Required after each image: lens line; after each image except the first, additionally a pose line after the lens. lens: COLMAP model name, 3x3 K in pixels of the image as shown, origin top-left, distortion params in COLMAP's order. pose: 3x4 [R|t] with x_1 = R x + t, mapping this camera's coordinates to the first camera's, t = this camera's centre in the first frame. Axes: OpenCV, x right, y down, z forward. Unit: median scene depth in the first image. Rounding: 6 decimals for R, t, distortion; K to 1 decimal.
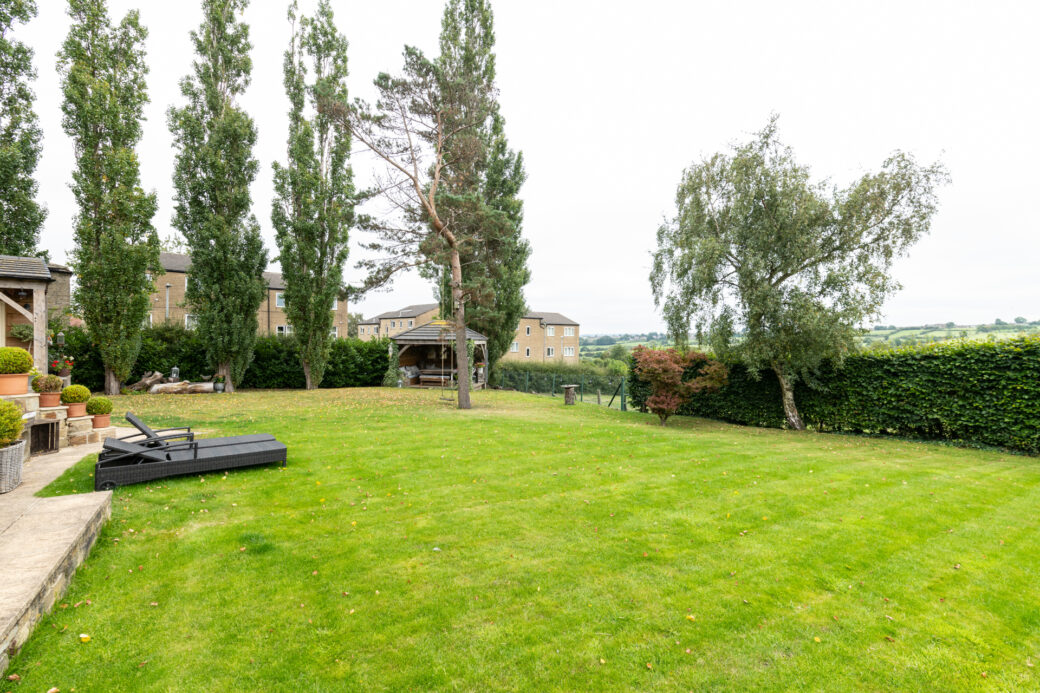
lens RADIAL K [[487.4, 0, 528.5], [0, 487.4, 342.3], [0, 0, 1]] dist [0.004509, 0.000226]
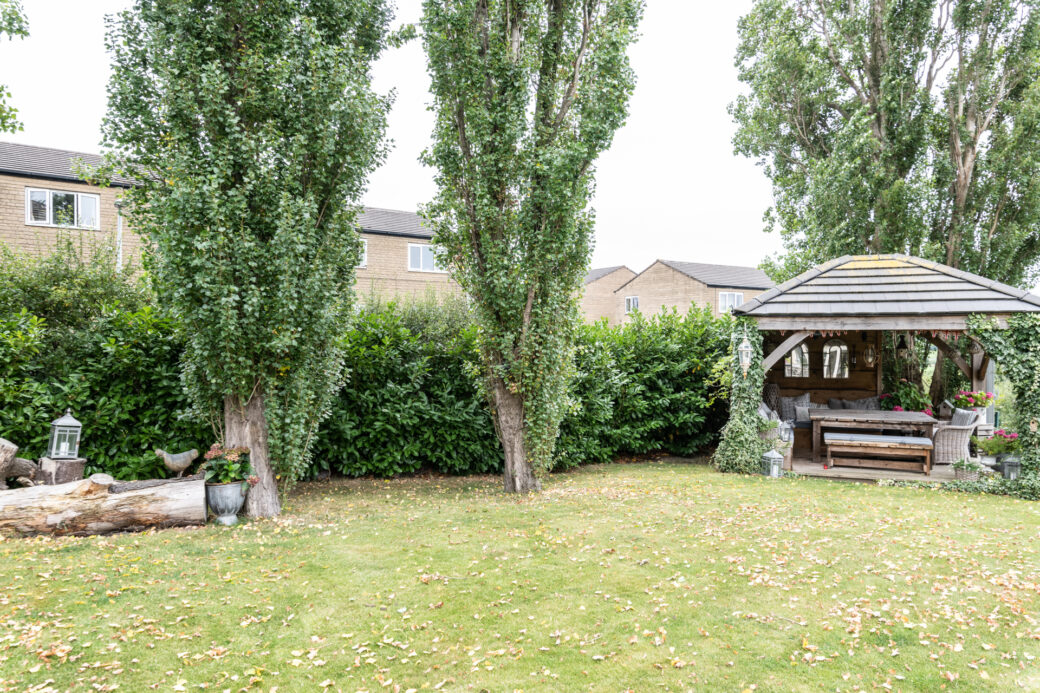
lens RADIAL K [[715.6, 0, 517.4], [0, 715.6, 342.5], [0, 0, 1]] dist [-0.010315, -0.001353]
pose [[0.983895, -0.005969, -0.178650, -0.420639], [0.005015, 0.999971, -0.005790, 0.016225], [0.178679, 0.004801, 0.983896, 0.665805]]
